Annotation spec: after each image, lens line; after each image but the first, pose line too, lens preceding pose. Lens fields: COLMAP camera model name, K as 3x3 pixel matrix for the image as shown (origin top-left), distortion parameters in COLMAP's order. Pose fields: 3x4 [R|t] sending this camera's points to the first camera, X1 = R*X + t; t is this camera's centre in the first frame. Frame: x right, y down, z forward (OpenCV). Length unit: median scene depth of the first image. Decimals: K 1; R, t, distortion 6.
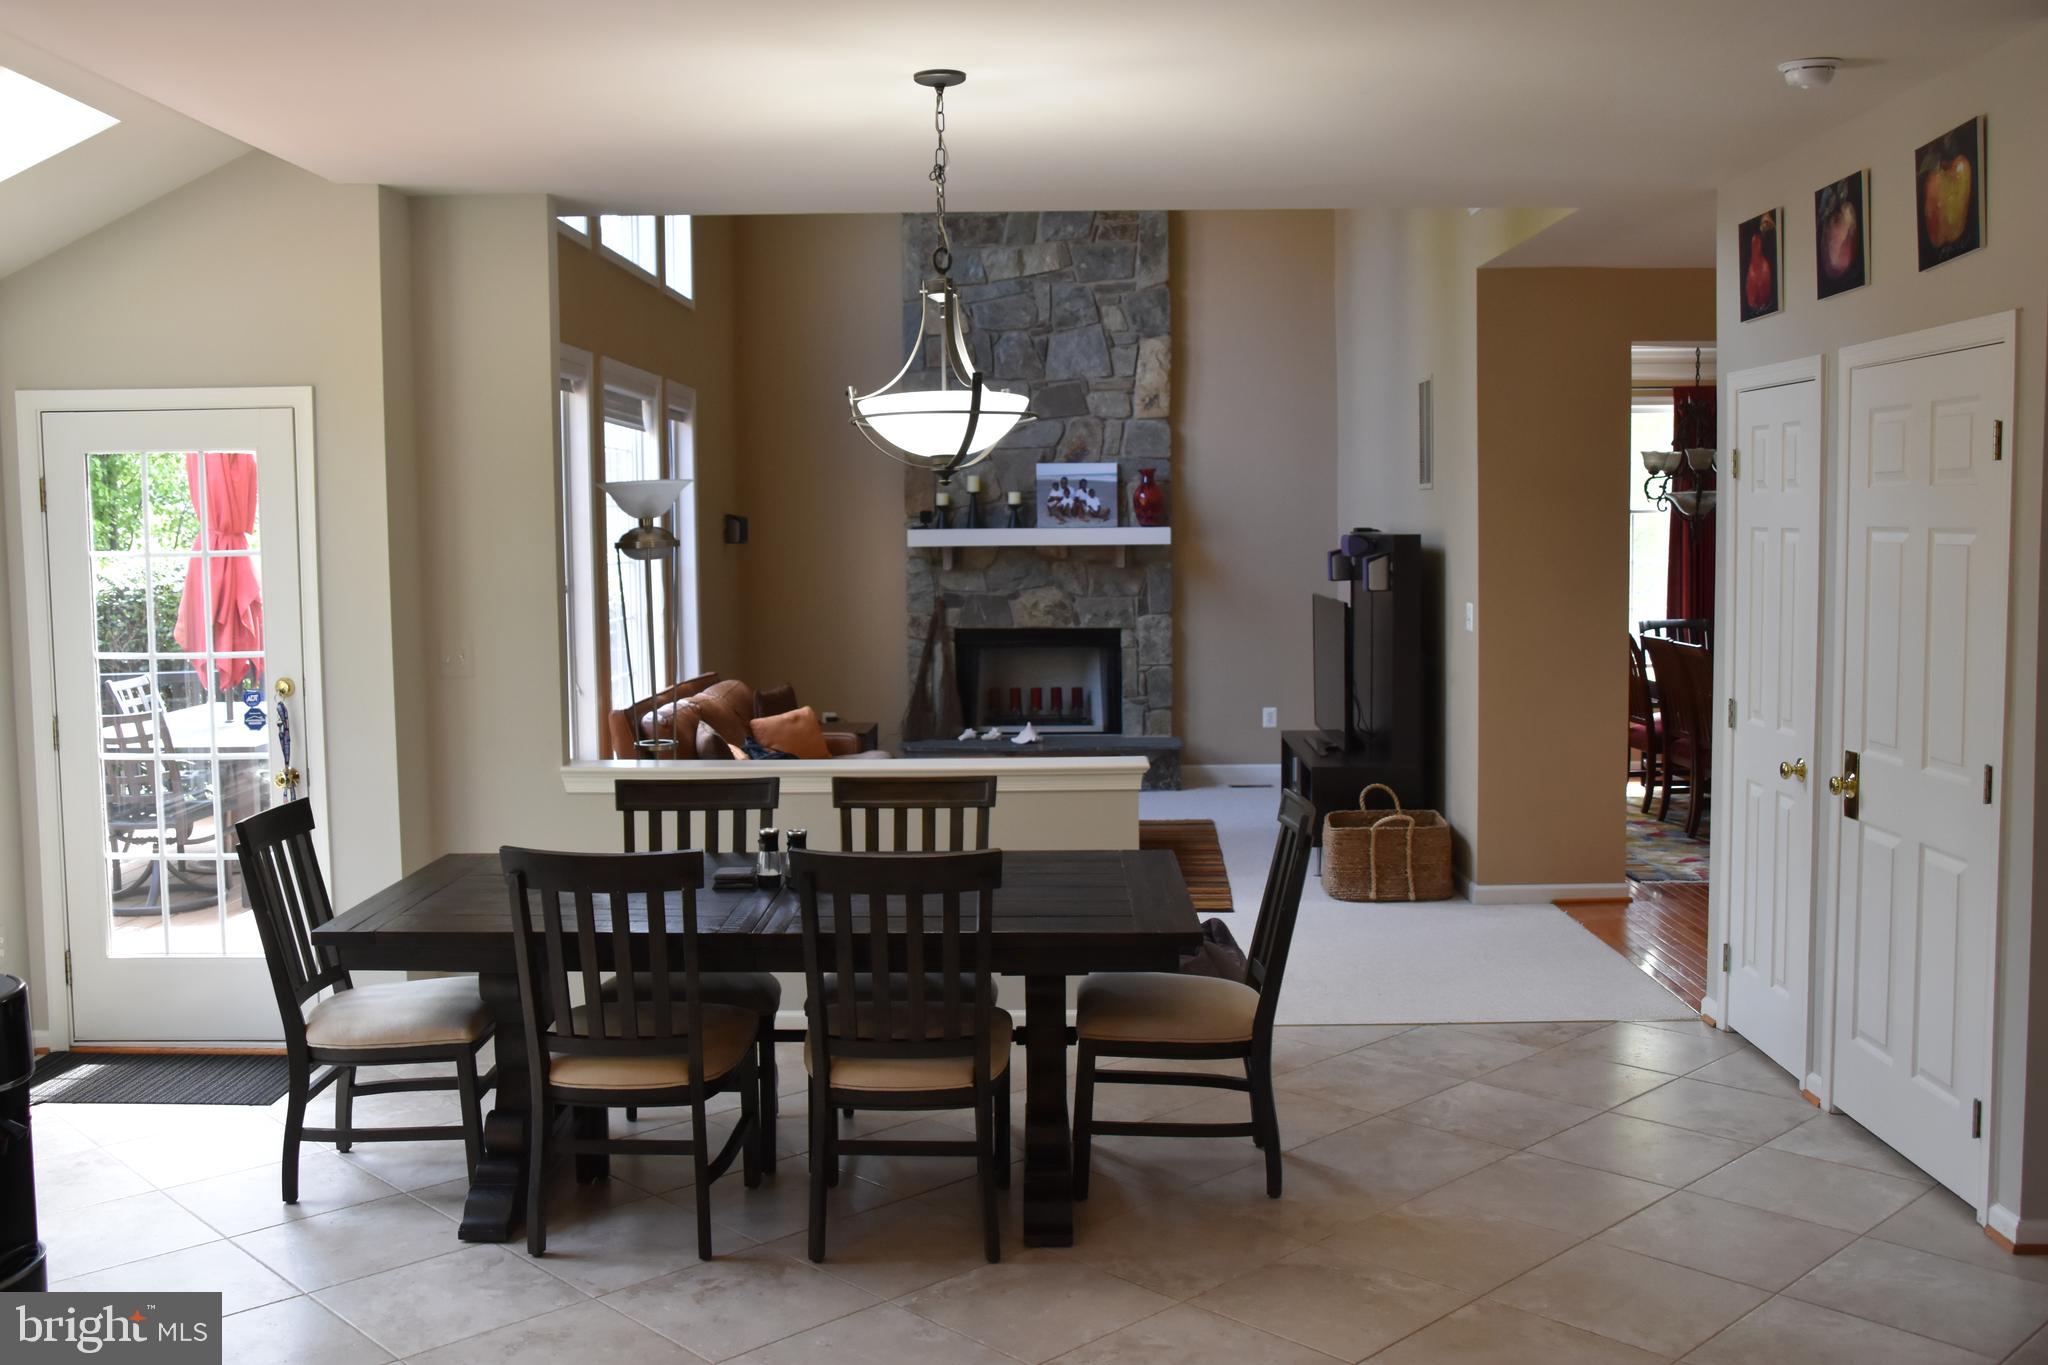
lens RADIAL K [[1975.5, 0, 1021.9], [0, 1975.5, 681.3], [0, 0, 1]] dist [-0.064929, 0.000000]
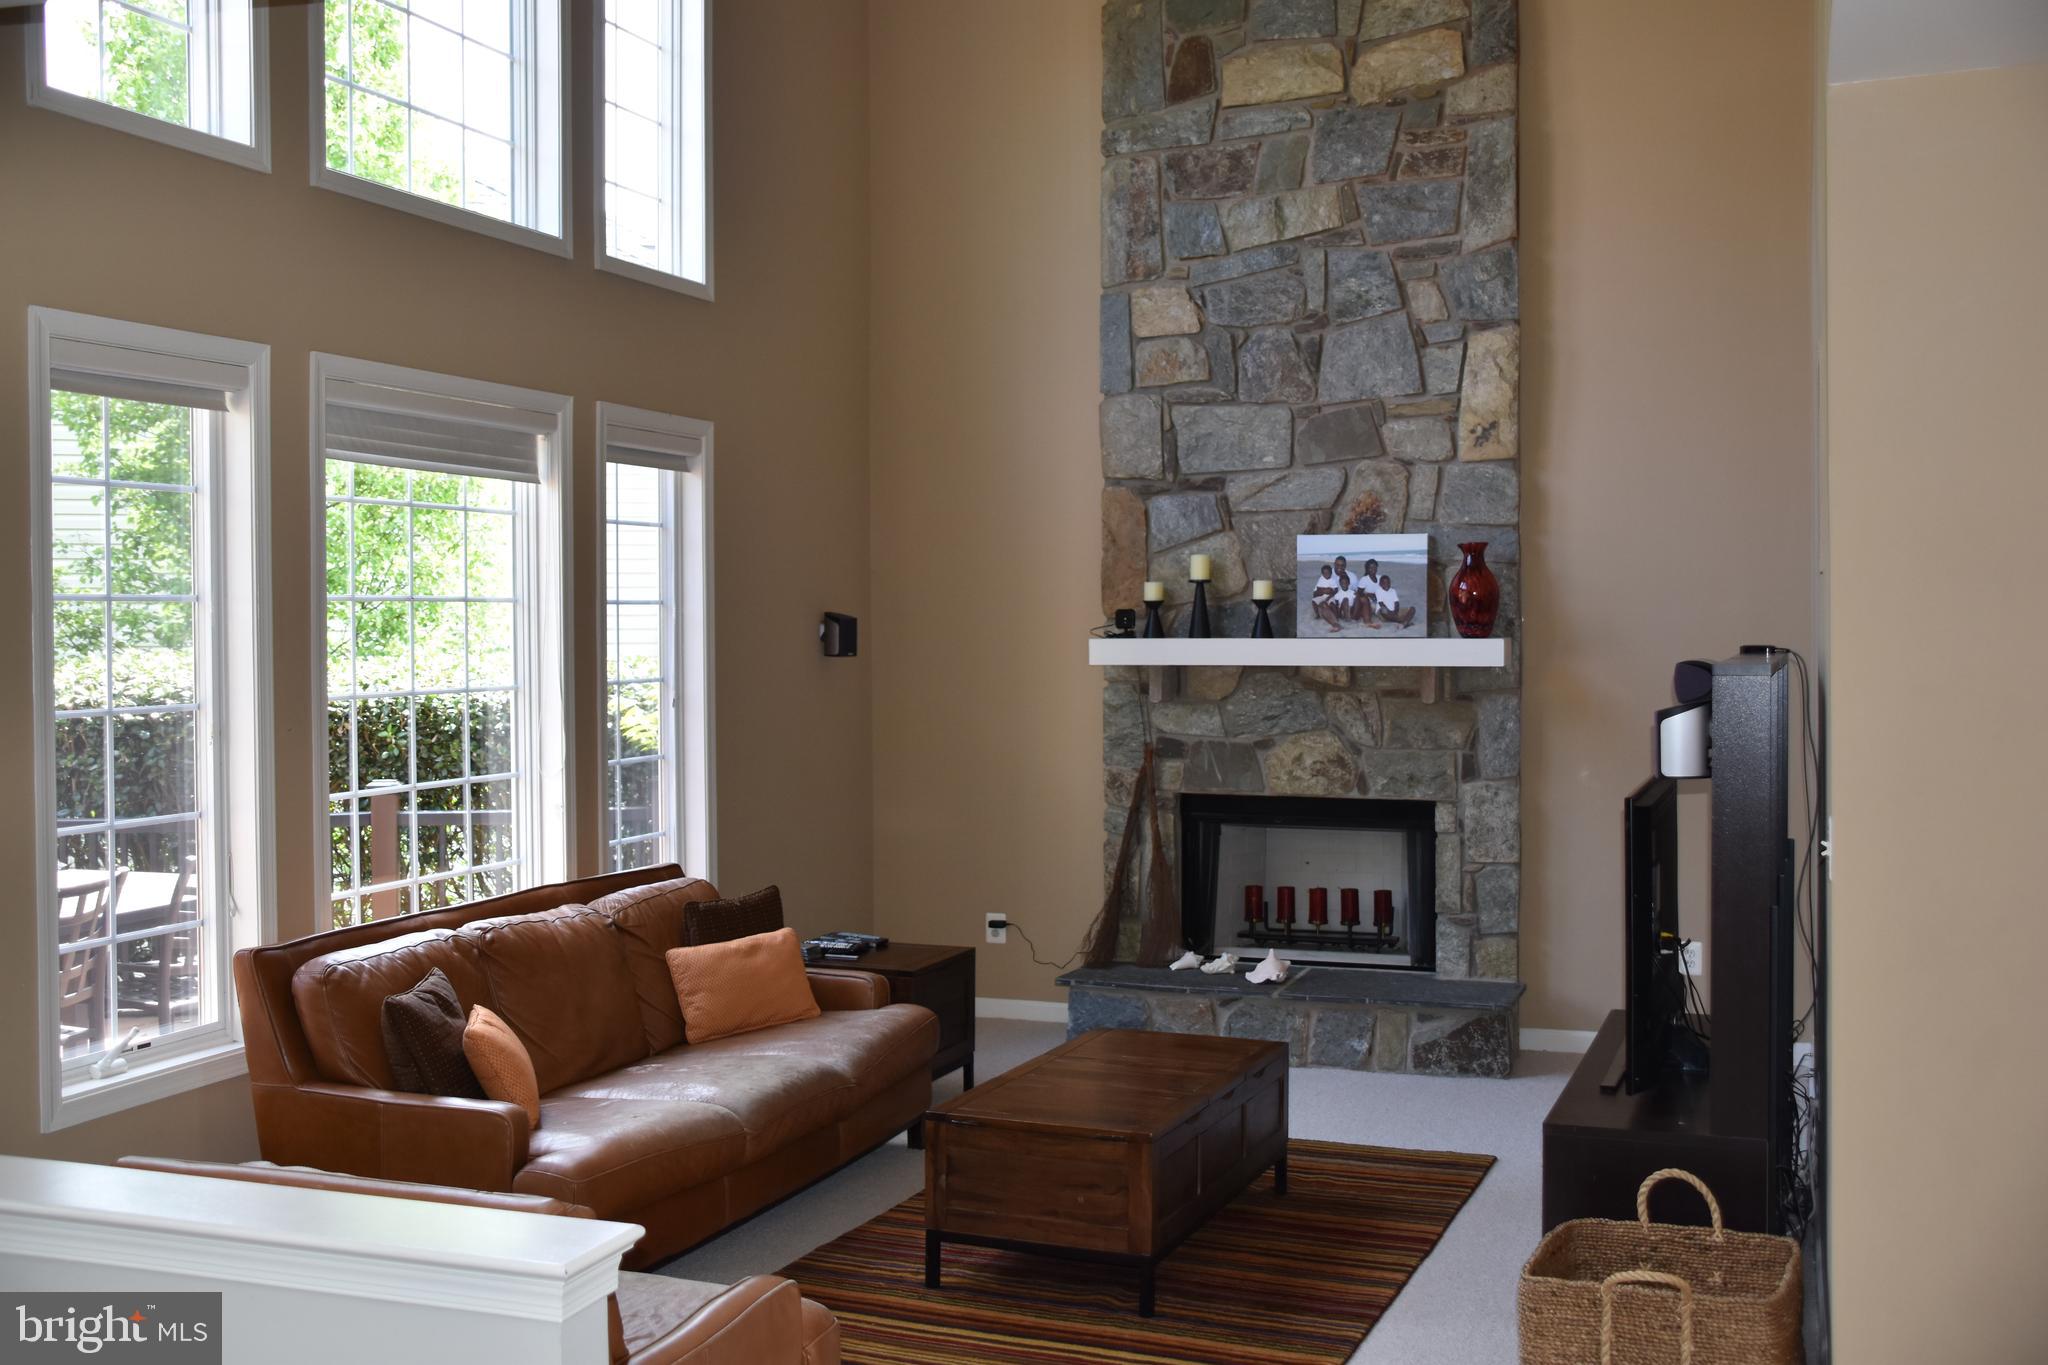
lens RADIAL K [[2164.0, 0, 1026.9], [0, 2164.0, 678.7], [0, 0, 1]] dist [-0.024559, 0.000000]
pose [[0.944952, 0.015902, -0.326823, 0.151461], [-0.032326, 0.998469, -0.044885, -0.031056], [0.325609, 0.052979, 0.944019, 0.324290]]
